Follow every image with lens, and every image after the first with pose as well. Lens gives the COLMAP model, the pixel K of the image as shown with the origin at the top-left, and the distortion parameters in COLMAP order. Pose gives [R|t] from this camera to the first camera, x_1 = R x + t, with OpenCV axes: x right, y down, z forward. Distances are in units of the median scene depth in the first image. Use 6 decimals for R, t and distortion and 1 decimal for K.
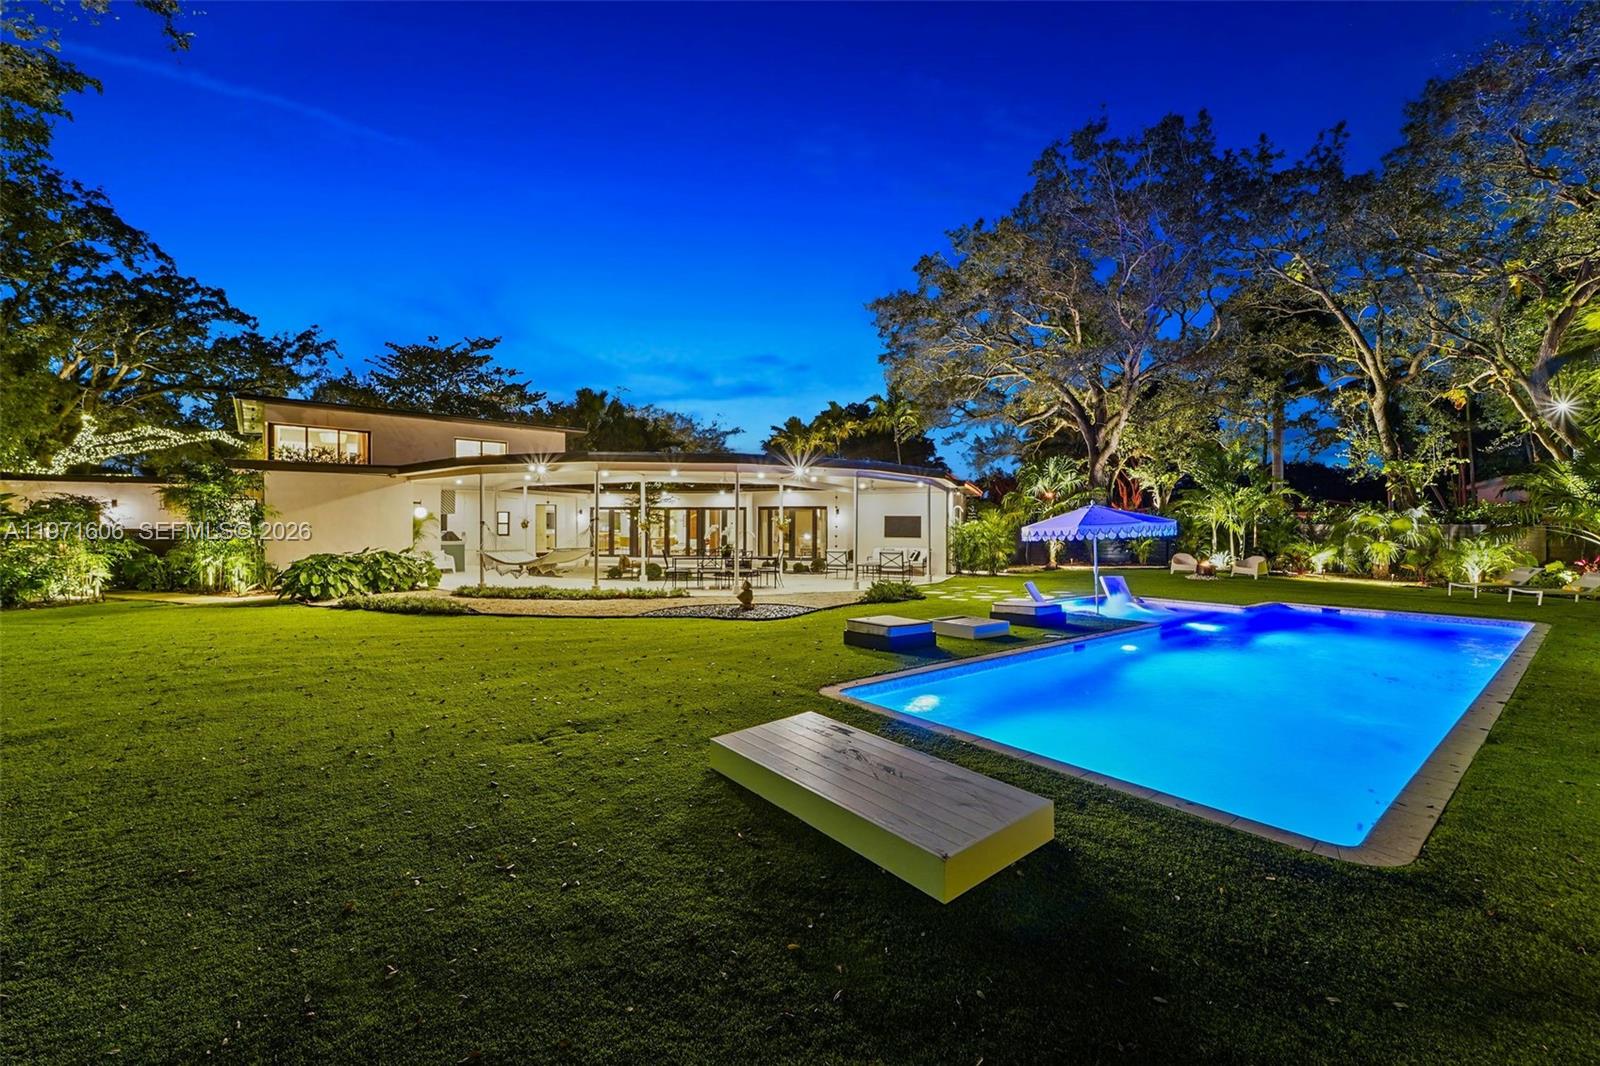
lens RADIAL K [[636.7, 0, 801.0], [0, 636.7, 528.1], [0, 0, 1]] dist [0.000415, -0.000107]
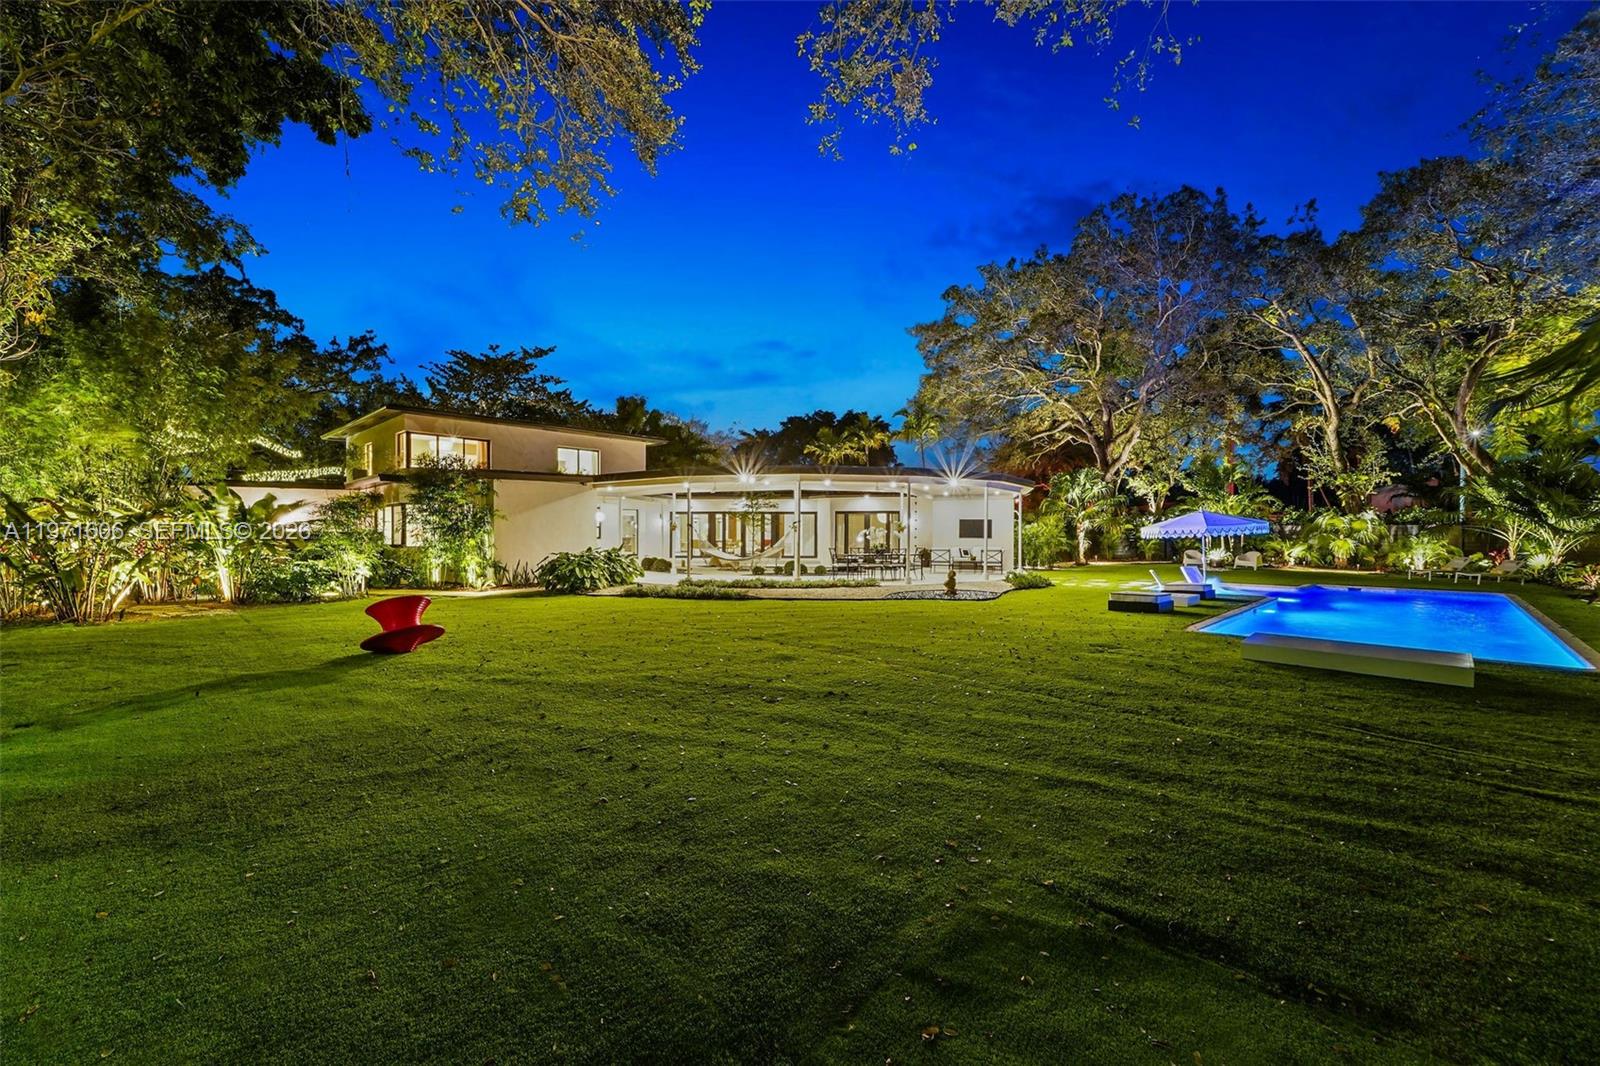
lens RADIAL K [[642.8, 0, 800.0], [0, 642.8, 533.0], [0, 0, 1]] dist [0.000745, 0.000123]
pose [[0.992777, -0.004409, 0.119892, -0.272107], [0.004241, 0.999990, 0.001656, 0.002590], [-0.119898, -0.001136, 0.992786, -0.112091]]
